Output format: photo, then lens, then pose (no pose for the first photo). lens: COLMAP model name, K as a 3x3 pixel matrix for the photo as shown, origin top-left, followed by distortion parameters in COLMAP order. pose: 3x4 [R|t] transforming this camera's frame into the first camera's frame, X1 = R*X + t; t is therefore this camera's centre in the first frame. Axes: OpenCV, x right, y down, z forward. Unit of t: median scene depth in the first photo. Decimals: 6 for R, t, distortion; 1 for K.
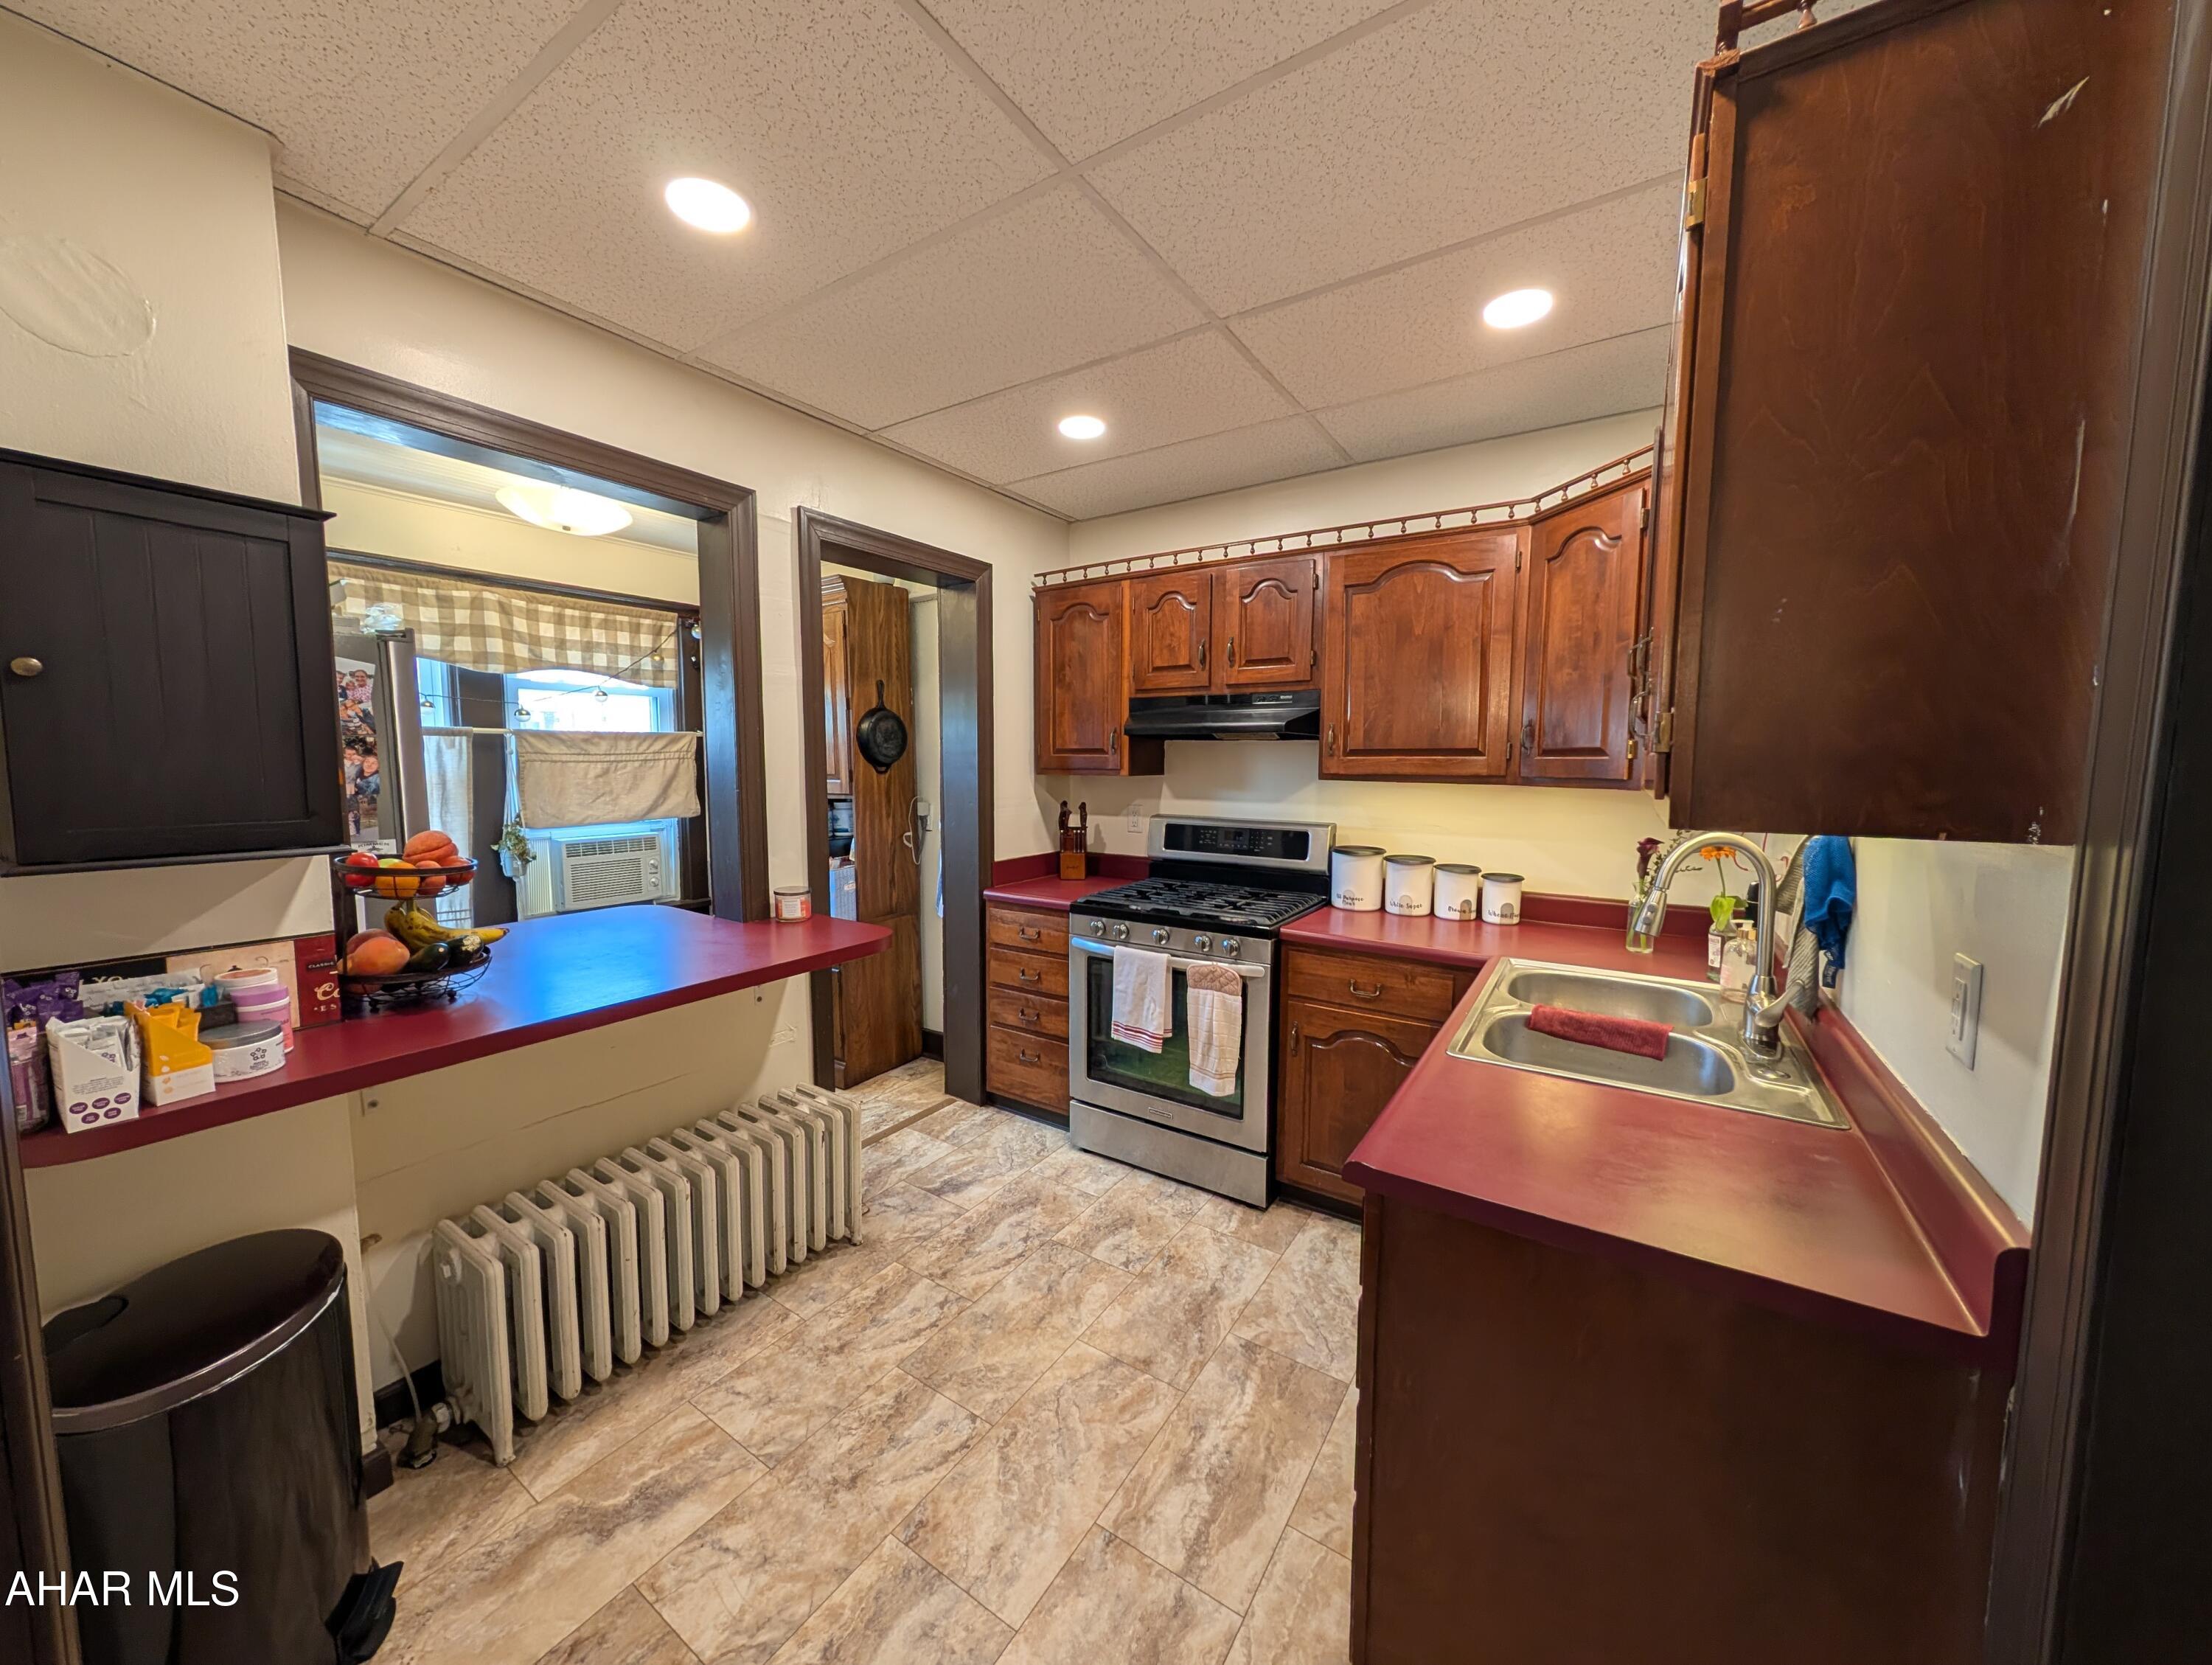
lens RADIAL K [[803.3, 0, 1111.4], [0, 803.3, 826.6], [0, 0, 1]] dist [-0.001138, 0.000258]
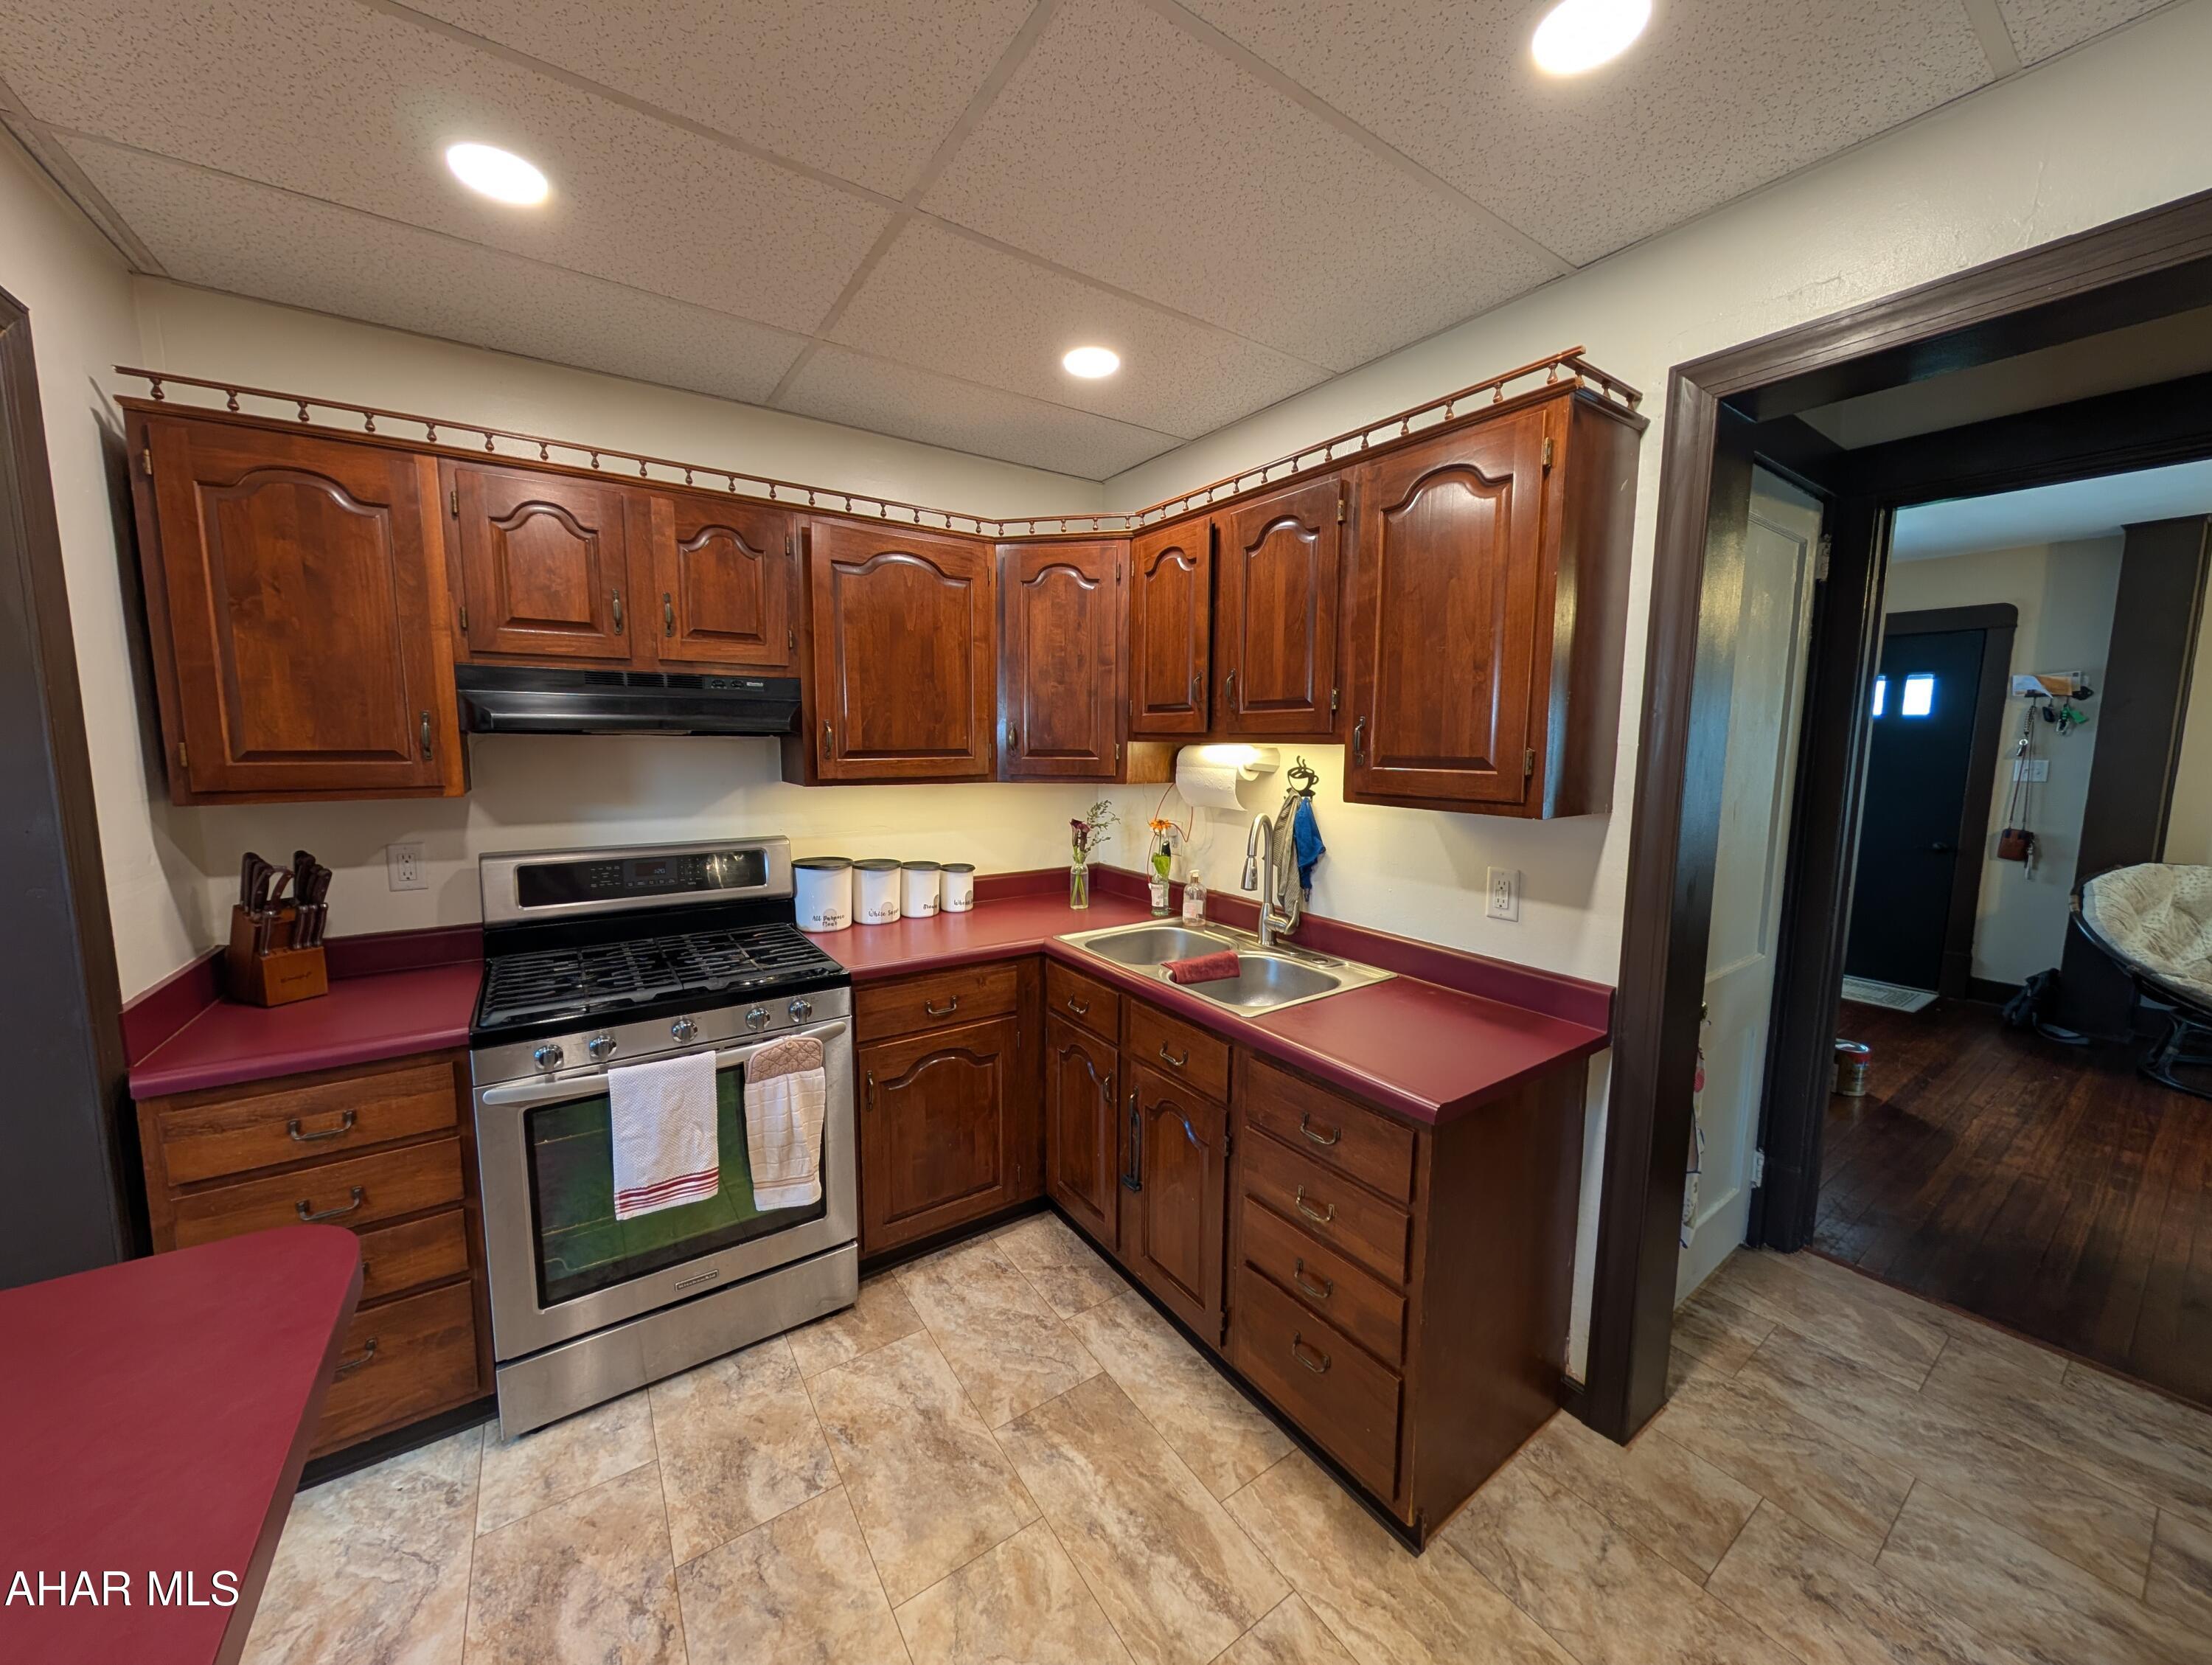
lens RADIAL K [[803.3, 0, 1106.0], [0, 803.3, 825.3], [0, 0, 1]] dist [-0.001138, 0.000258]
pose [[0.377553, -0.105581, 0.919949, -0.430624], [0.073970, 0.993742, 0.083692, -0.070312], [-0.923029, 0.036451, 0.383000, 0.421548]]
